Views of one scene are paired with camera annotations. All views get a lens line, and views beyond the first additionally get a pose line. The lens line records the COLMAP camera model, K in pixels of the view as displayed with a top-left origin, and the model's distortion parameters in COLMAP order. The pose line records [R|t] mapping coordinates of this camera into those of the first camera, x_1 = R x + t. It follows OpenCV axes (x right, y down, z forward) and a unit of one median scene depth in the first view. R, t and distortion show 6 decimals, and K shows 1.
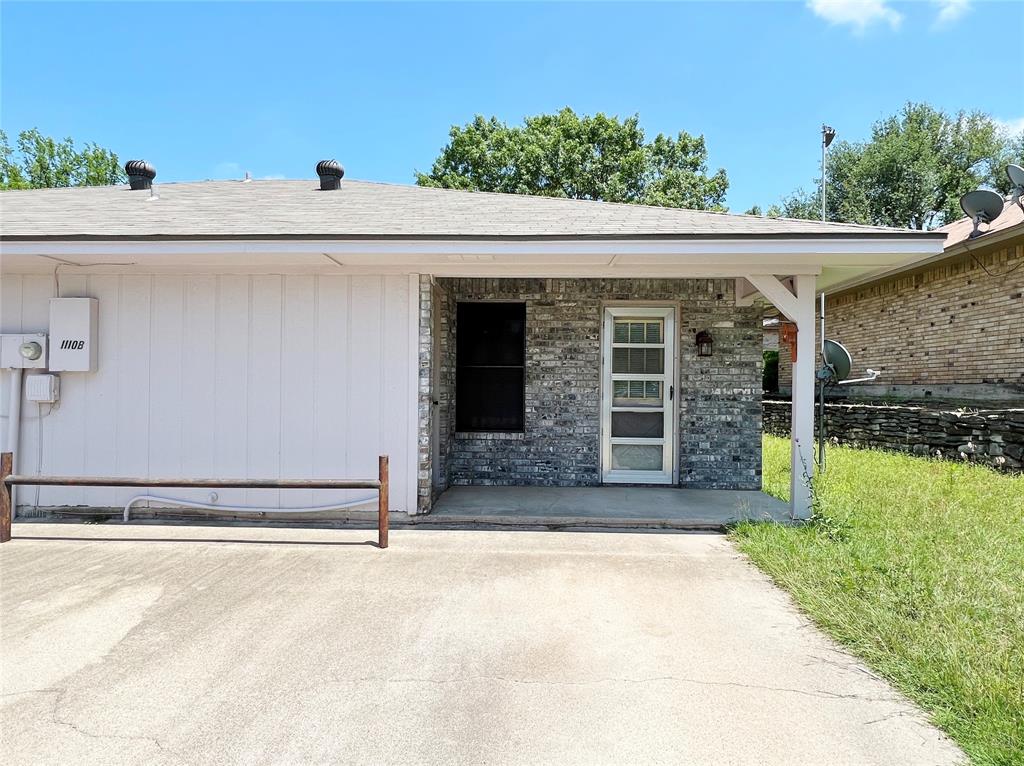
lens RADIAL K [[592.5, 0, 508.7], [0, 592.5, 384.9], [0, 0, 1]] dist [0.003256, -0.000936]
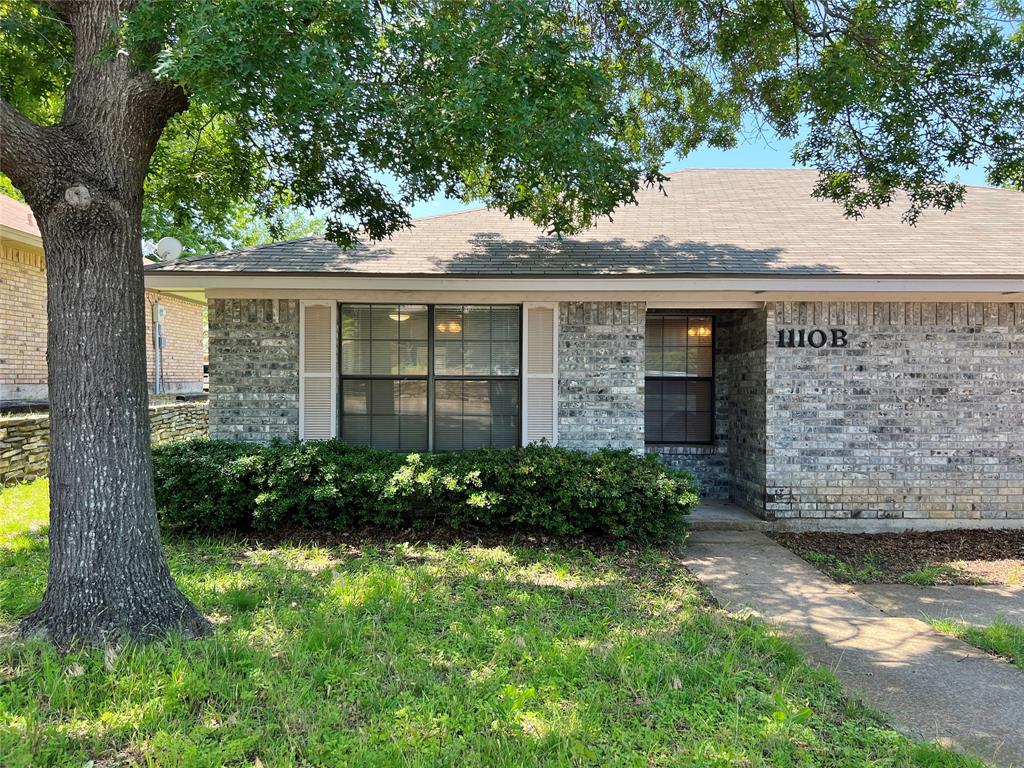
lens RADIAL K [[776.3, 0, 511.5], [0, 776.3, 385.2], [0, 0, 1]] dist [-0.000139, -0.000084]
pose [[-0.999081, -0.010001, -0.041683, 0.089115], [-0.009871, 0.999946, -0.003325, -0.002560], [0.041714, -0.002911, -0.999125, 3.603712]]
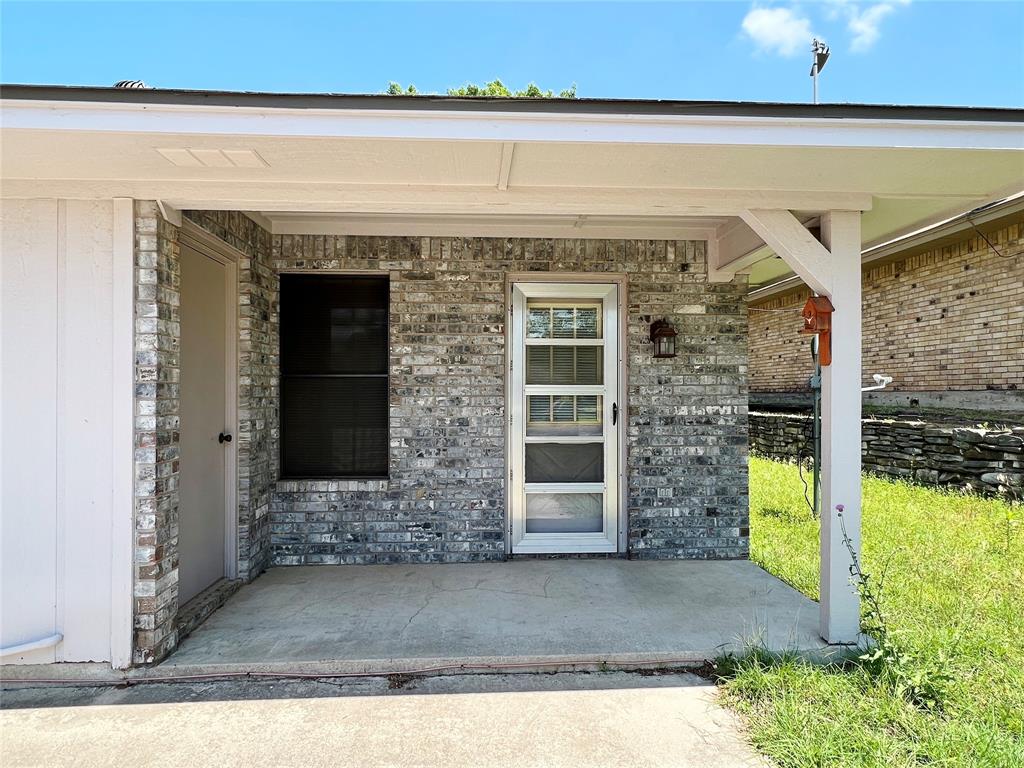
lens RADIAL K [[592.5, 0, 513.0], [0, 592.5, 387.1], [0, 0, 1]] dist [0.003256, -0.000936]
pose [[0.995157, -0.009644, 0.097829, 0.098235], [0.010145, 0.999938, -0.004624, -0.013991], [-0.097778, 0.005594, 0.995193, 0.357151]]
